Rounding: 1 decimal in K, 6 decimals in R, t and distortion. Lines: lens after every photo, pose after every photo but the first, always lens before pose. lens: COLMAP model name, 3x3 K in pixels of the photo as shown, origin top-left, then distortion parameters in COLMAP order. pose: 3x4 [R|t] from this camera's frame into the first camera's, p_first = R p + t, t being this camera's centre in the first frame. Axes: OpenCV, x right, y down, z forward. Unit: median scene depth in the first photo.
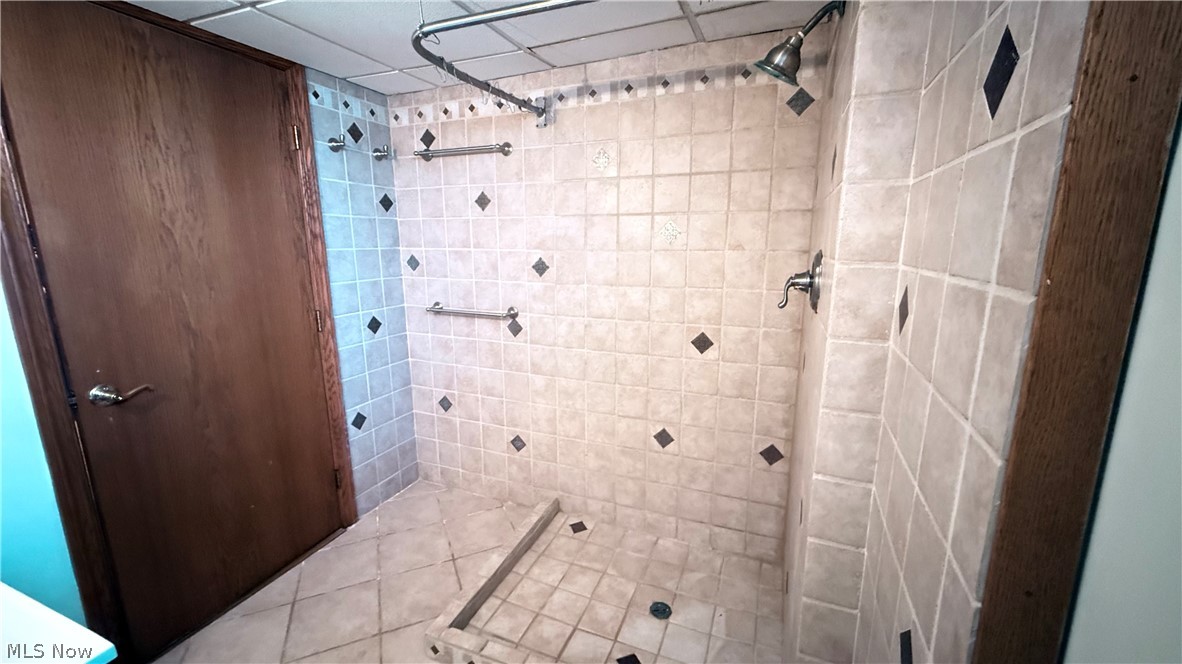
lens RADIAL K [[472.6, 0, 591.0], [0, 472.6, 334.6], [0, 0, 1]] dist [-0.000338, -0.000341]
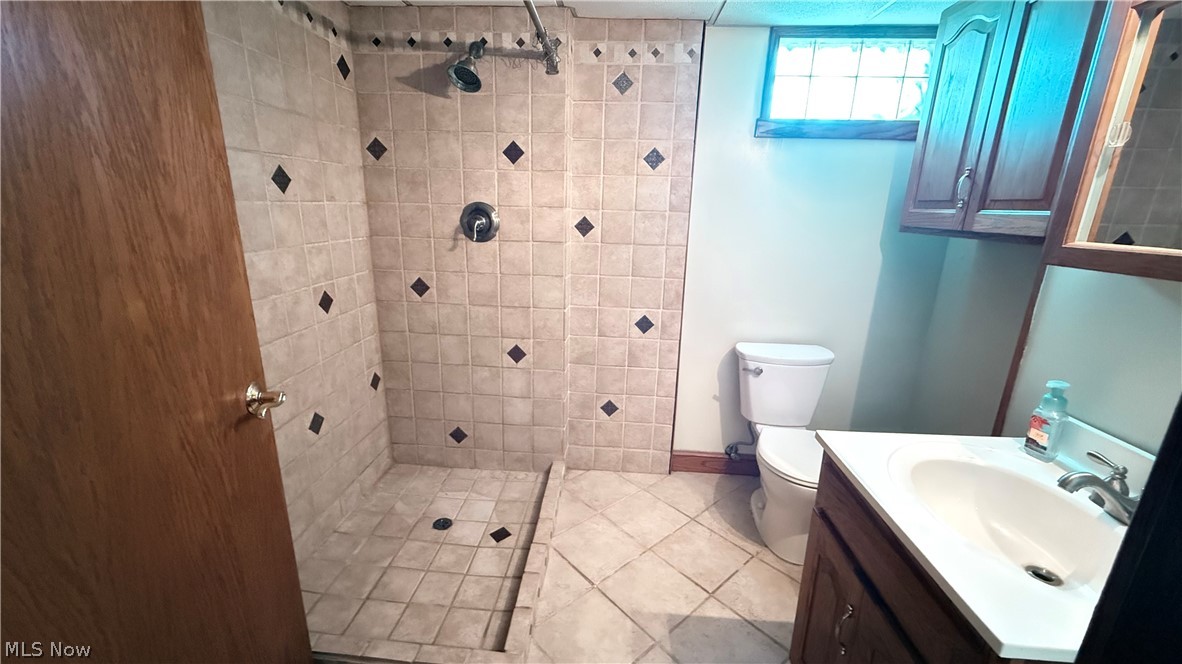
lens RADIAL K [[472.6, 0, 588.0], [0, 472.6, 332.5], [0, 0, 1]] dist [-0.000338, -0.000341]
pose [[-0.299506, -0.256884, 0.918862, -0.805446], [0.164747, 0.934681, 0.315006, -0.136576], [-0.939763, 0.245726, -0.237622, 0.752371]]
